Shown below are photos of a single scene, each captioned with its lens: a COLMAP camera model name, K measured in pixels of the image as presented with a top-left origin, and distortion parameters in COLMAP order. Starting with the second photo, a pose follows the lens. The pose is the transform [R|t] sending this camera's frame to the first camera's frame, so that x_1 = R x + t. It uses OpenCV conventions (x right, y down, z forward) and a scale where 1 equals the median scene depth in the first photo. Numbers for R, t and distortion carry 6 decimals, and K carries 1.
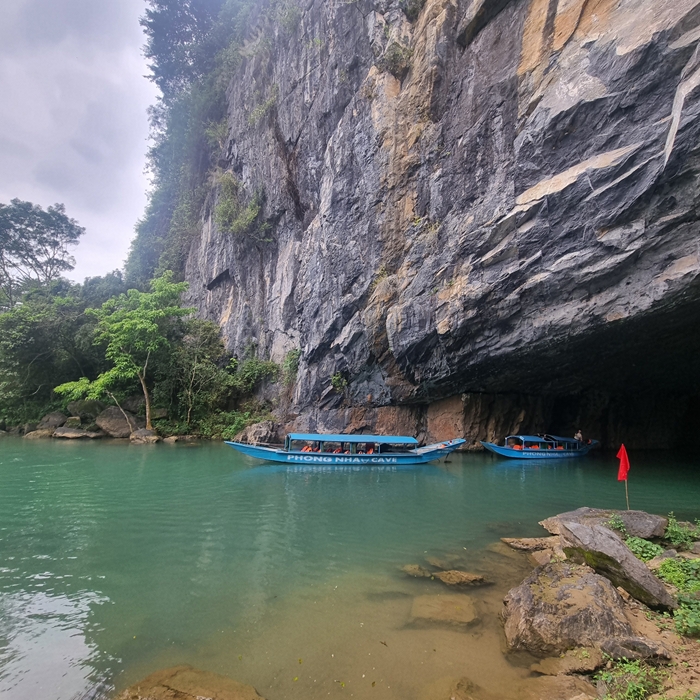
lens RADIAL K [[378.5, 0, 346.3], [0, 378.5, 355.5], [0, 0, 1]] dist [0.004568, -0.002272]
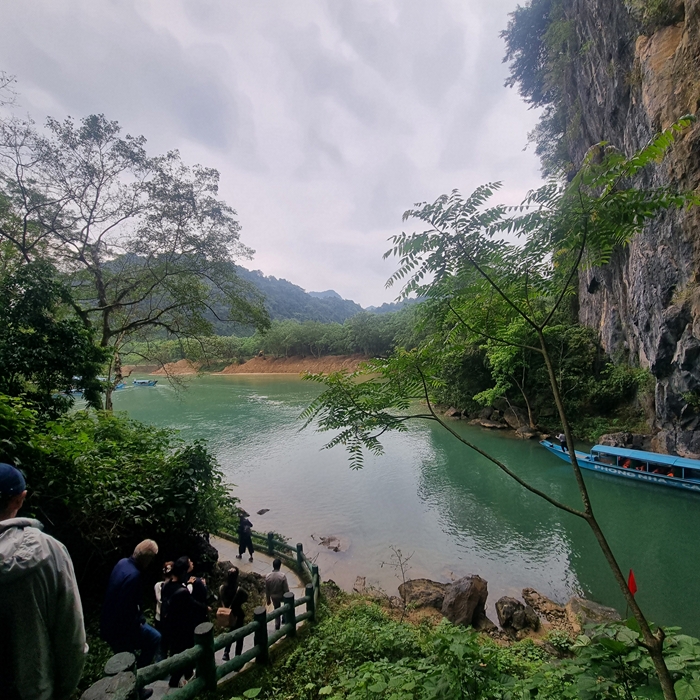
lens RADIAL K [[378.5, 0, 346.3], [0, 378.5, 355.5], [0, 0, 1]] dist [0.004568, -0.002272]
pose [[0.285224, -0.041937, -0.957543, 0.657701], [0.182441, 0.983152, 0.011286, -0.208702], [0.940937, -0.177914, 0.288070, 0.039049]]
